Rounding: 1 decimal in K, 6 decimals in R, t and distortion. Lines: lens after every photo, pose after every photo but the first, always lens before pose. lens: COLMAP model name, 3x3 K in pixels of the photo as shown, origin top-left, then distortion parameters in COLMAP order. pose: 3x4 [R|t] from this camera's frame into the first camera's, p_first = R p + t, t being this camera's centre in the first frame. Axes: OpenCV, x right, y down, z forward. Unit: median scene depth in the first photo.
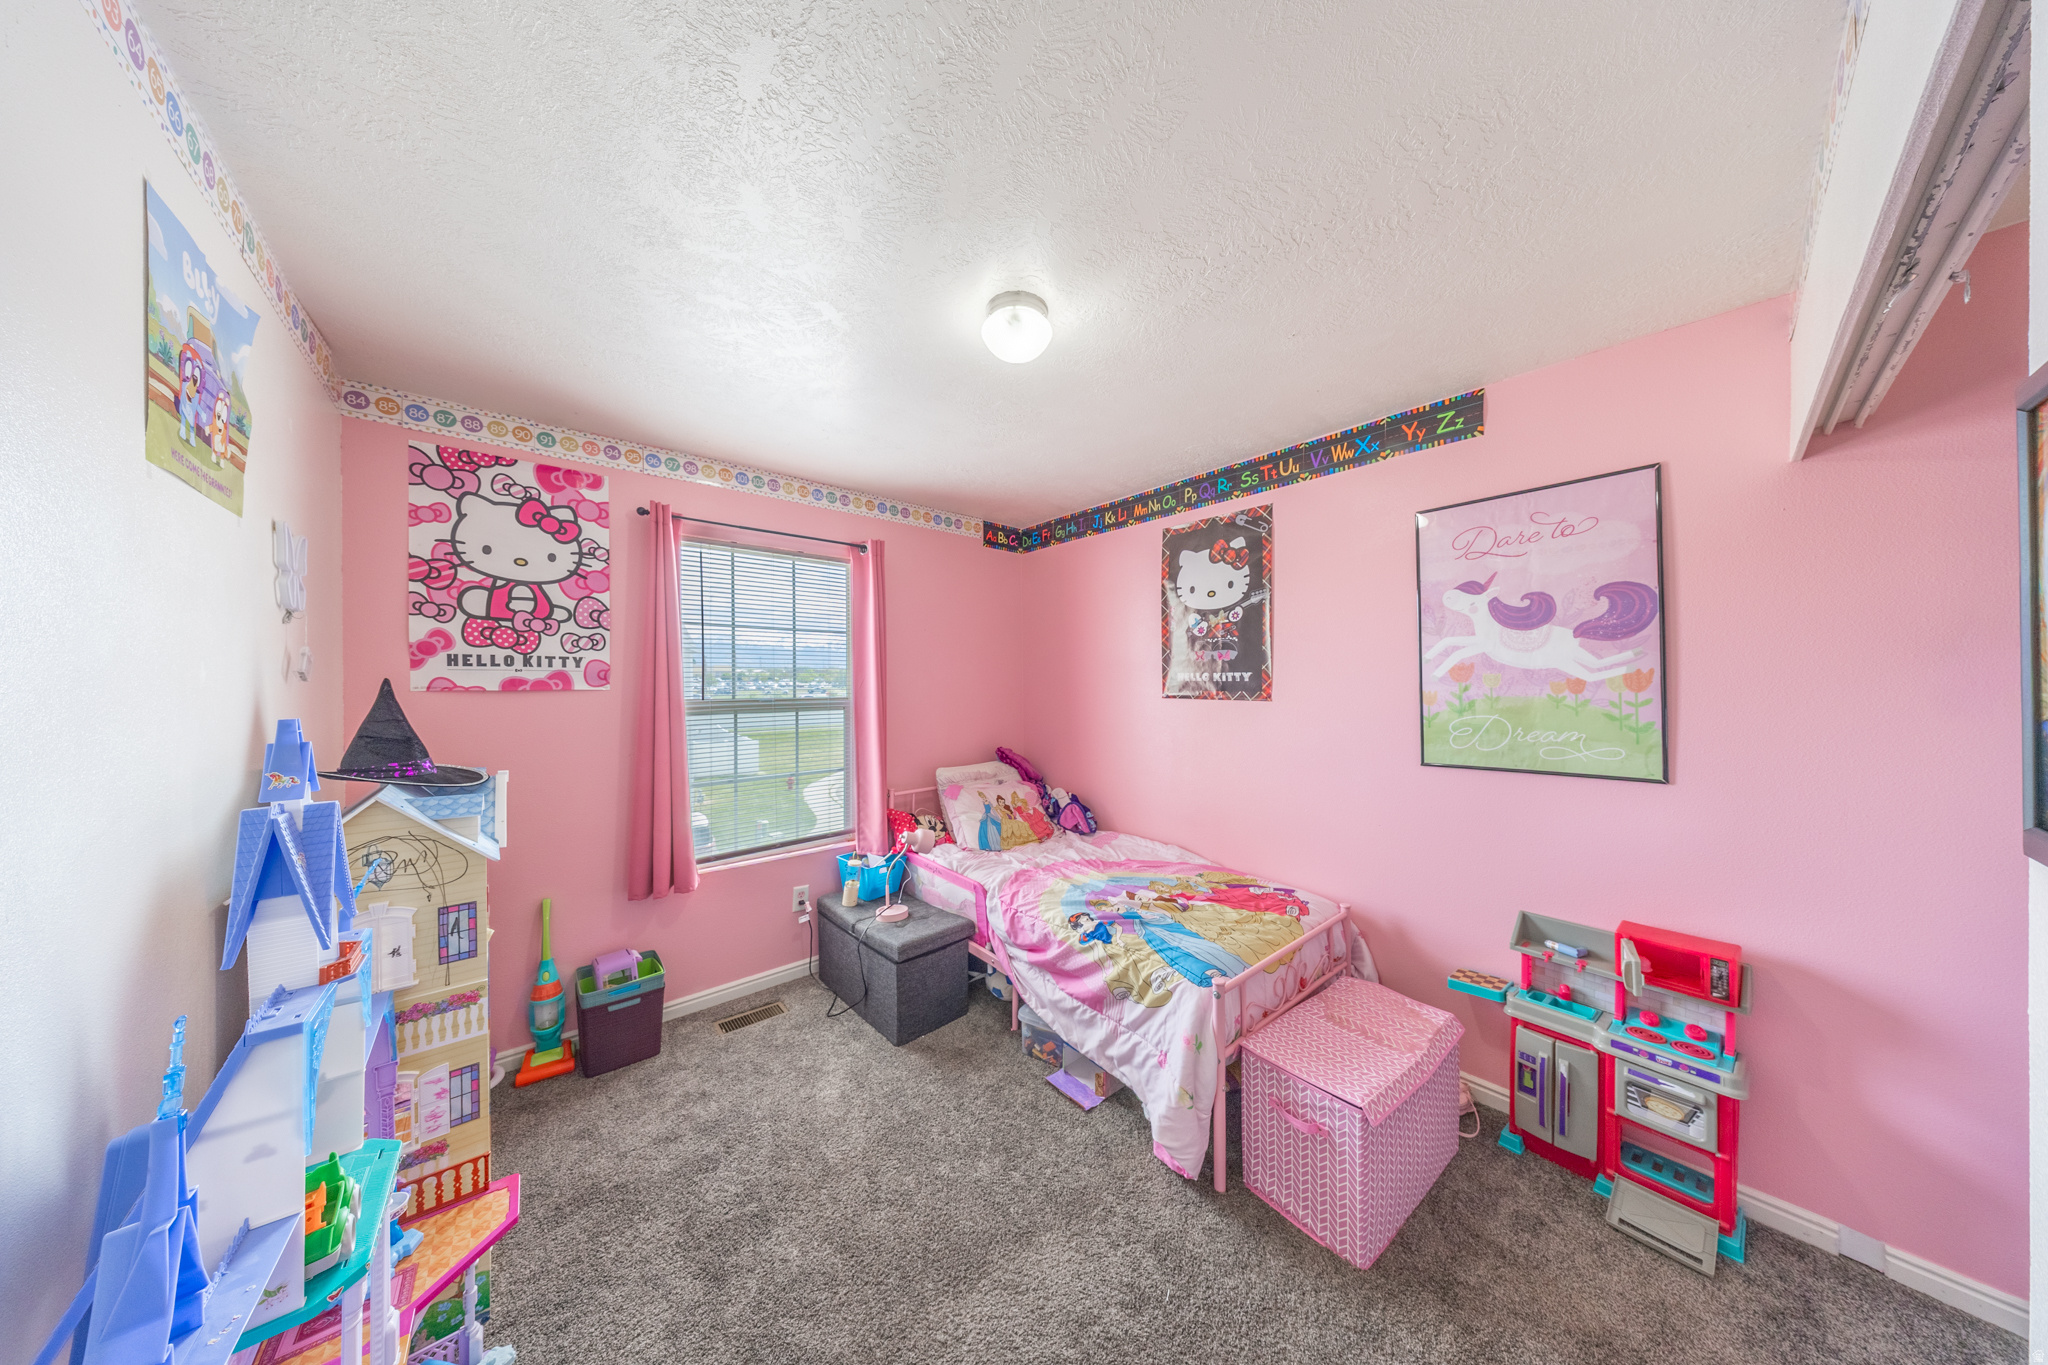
lens RADIAL K [[595.9, 0, 1026.2], [0, 595.9, 686.8], [0, 0, 1]] dist [-0.005232, 0.000675]
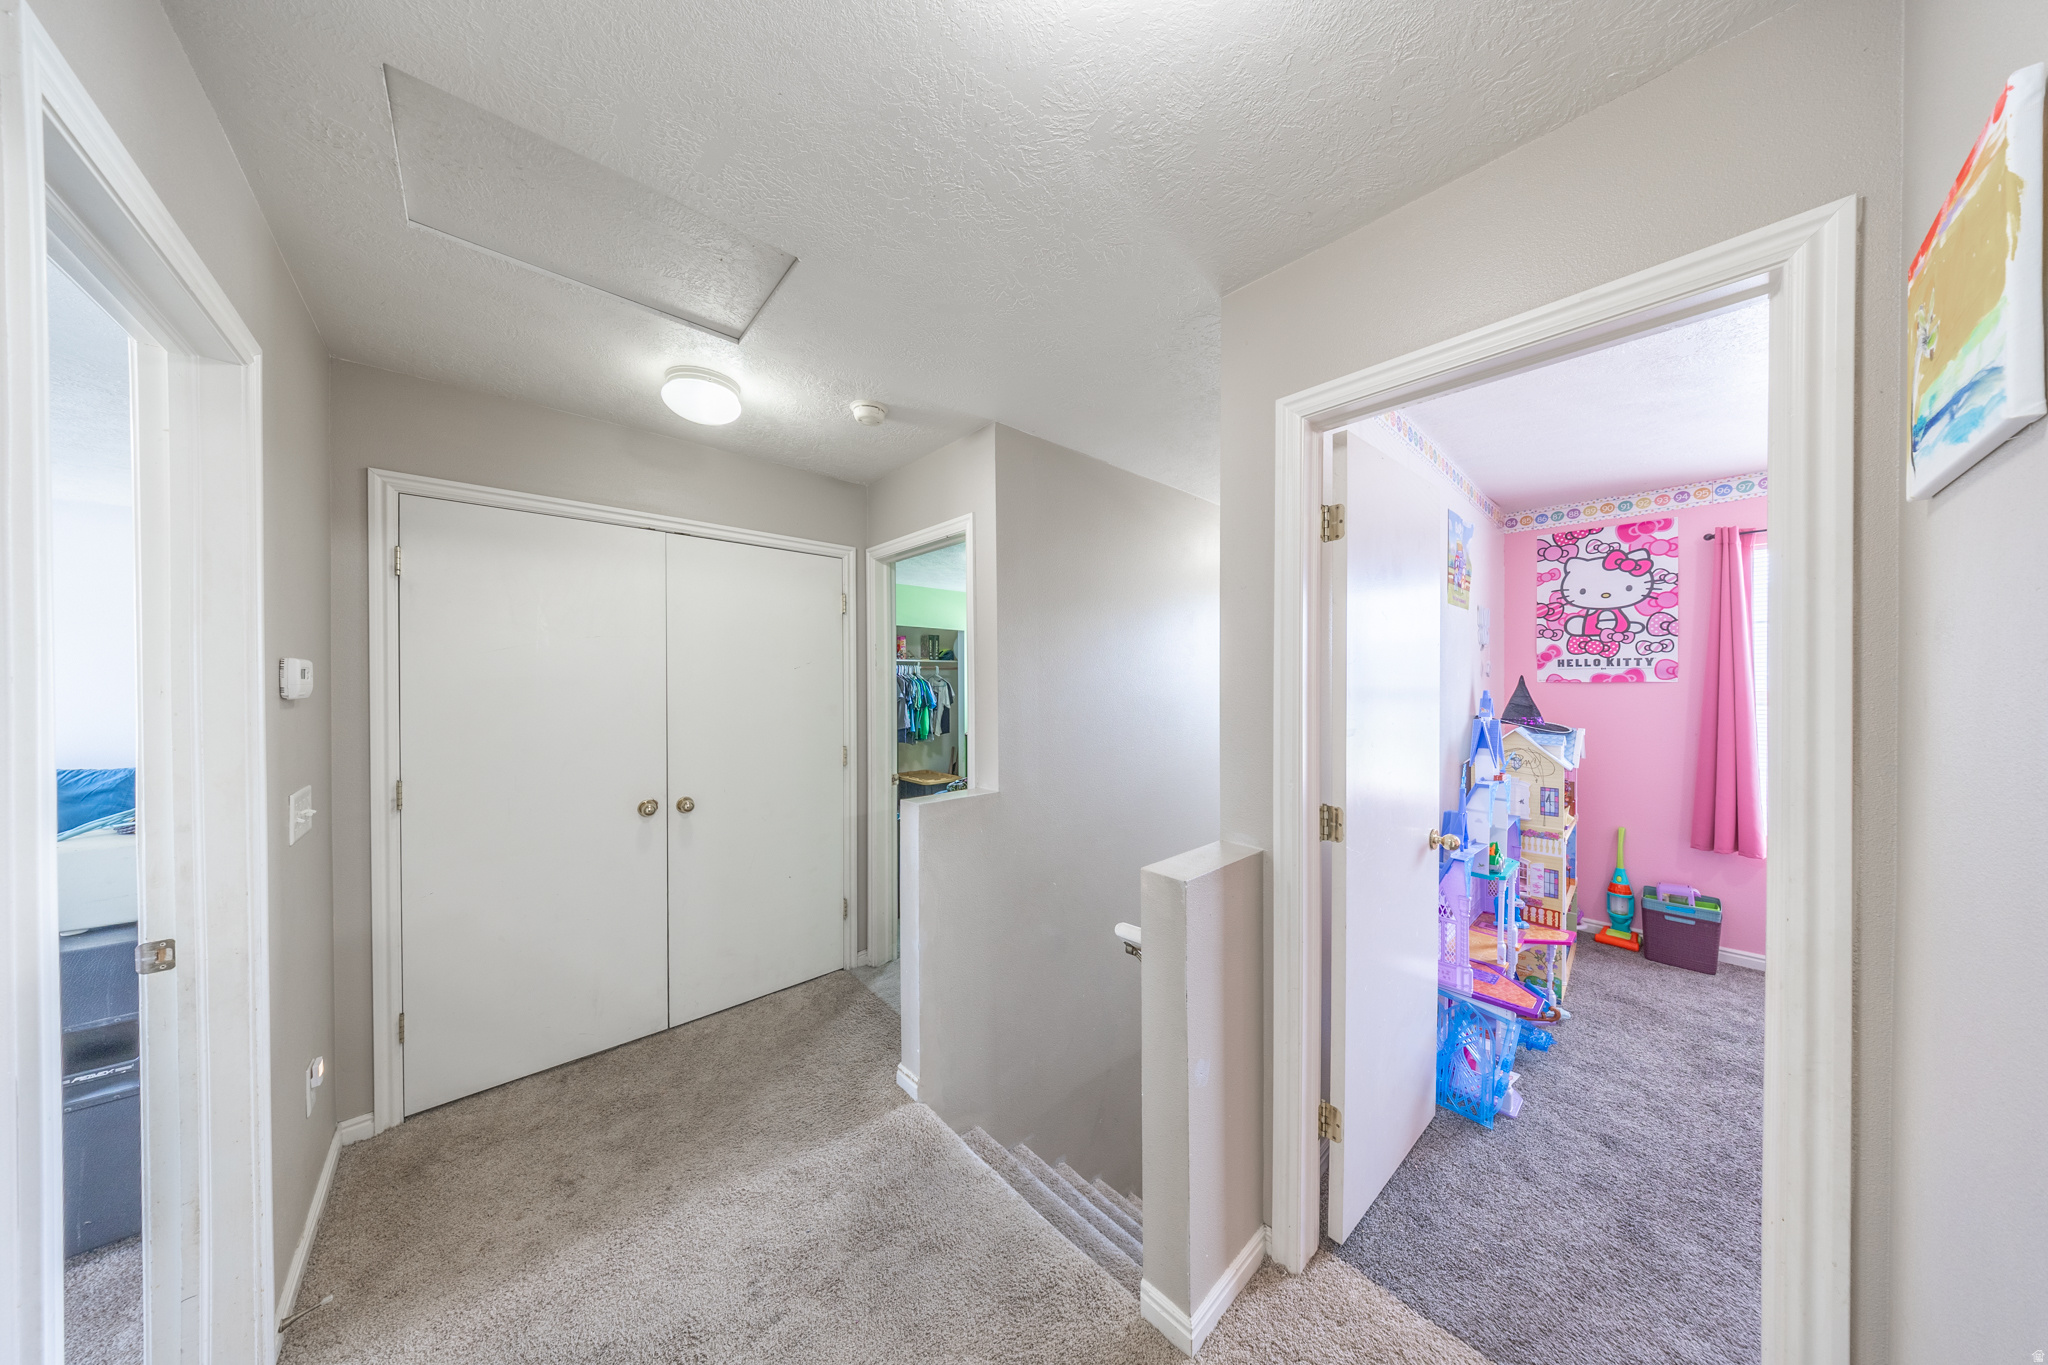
lens RADIAL K [[595.9, 0, 1030.2], [0, 595.9, 688.1], [0, 0, 1]] dist [-0.005232, 0.000675]
pose [[0.036925, 0.010361, -0.999264, 0.586008], [-0.001371, 0.999946, 0.010317, 0.007699], [0.999317, 0.000989, 0.036937, -0.496836]]
